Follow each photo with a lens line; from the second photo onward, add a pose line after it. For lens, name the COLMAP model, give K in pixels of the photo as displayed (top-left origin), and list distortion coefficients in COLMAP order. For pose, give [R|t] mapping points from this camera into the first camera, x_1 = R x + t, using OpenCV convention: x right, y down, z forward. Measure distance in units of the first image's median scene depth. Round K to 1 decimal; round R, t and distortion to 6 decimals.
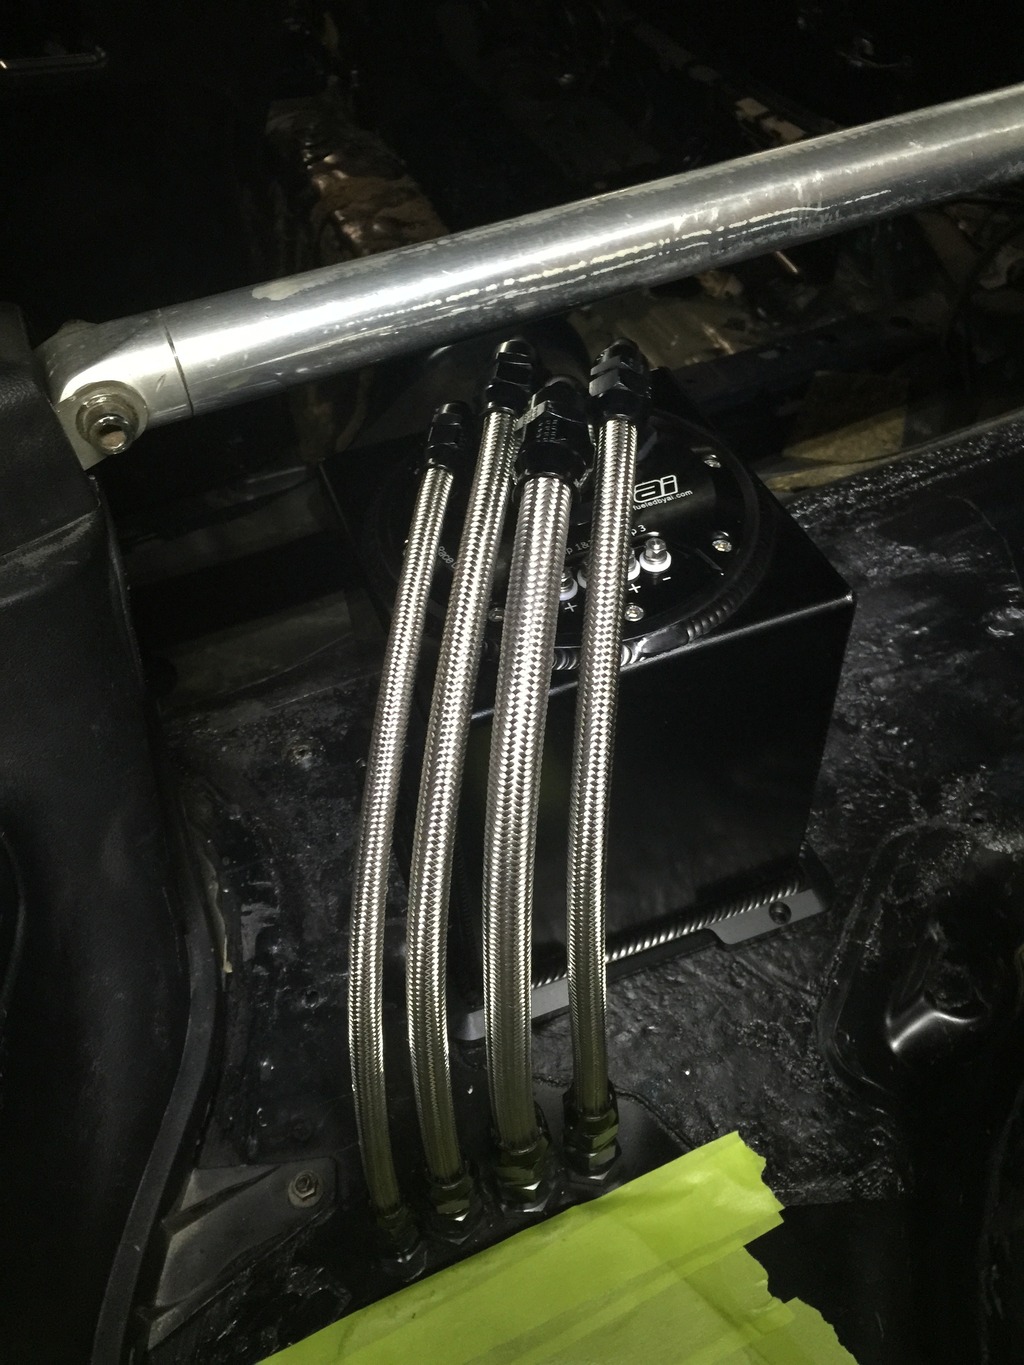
lens RADIAL K [[1166.2, 0, 541.3], [0, 1166.2, 682.4], [0, 0, 1]] dist [0.082008, -0.111726]
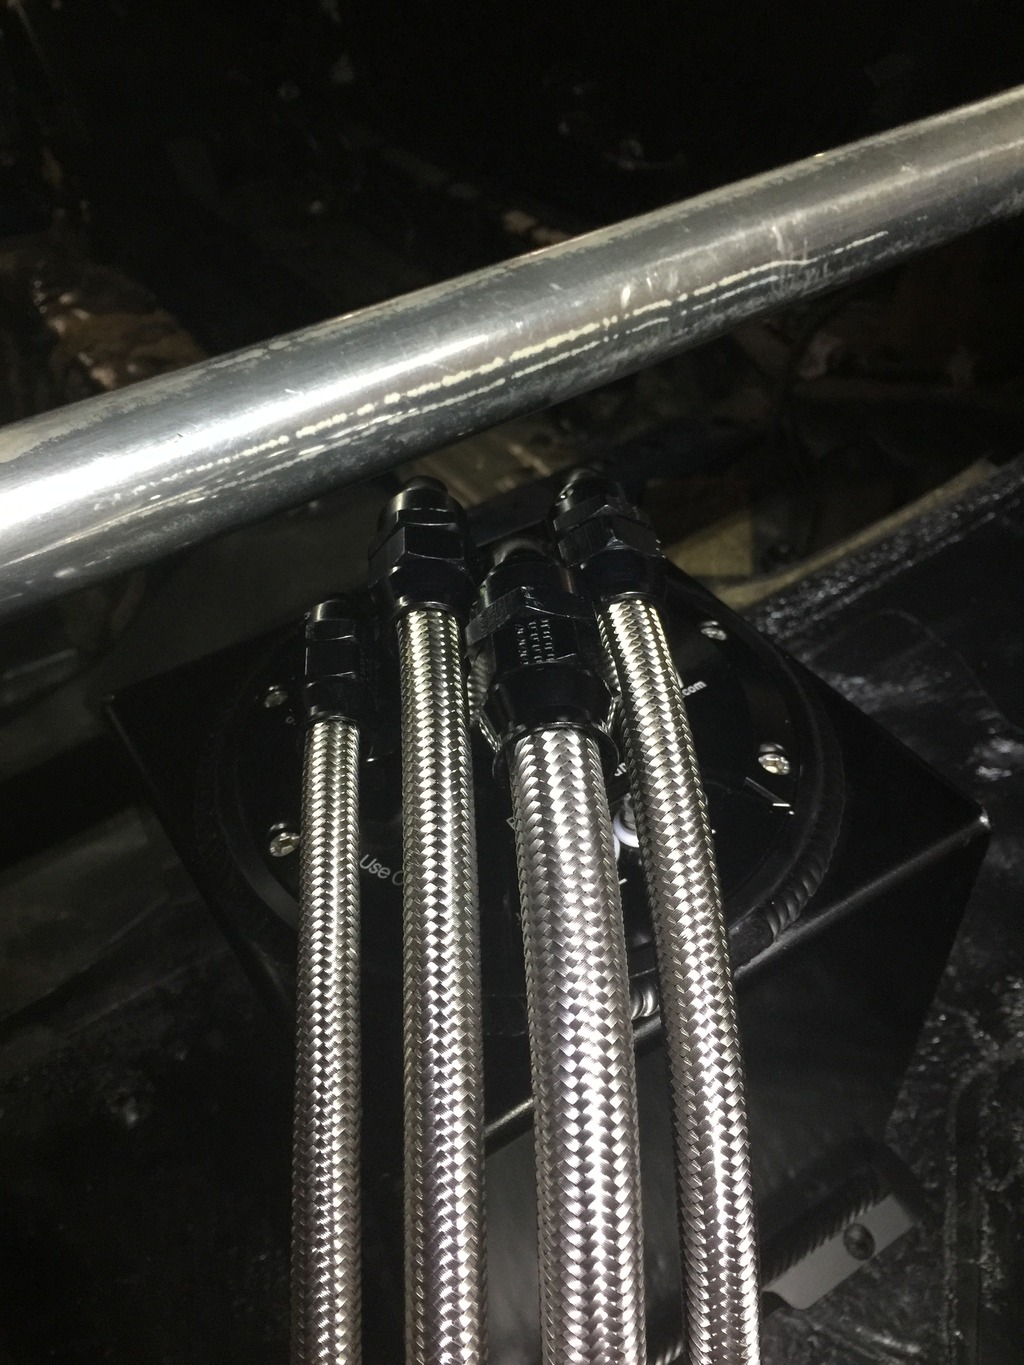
lens RADIAL K [[1166.2, 0, 525.6], [0, 1166.2, 688.8], [0, 0, 1]] dist [0.082008, -0.111726]
pose [[0.978533, -0.129028, 0.160700, -0.071433], [0.143601, 0.986183, -0.082599, -0.115385], [-0.147822, 0.103903, 0.983541, 0.357273]]
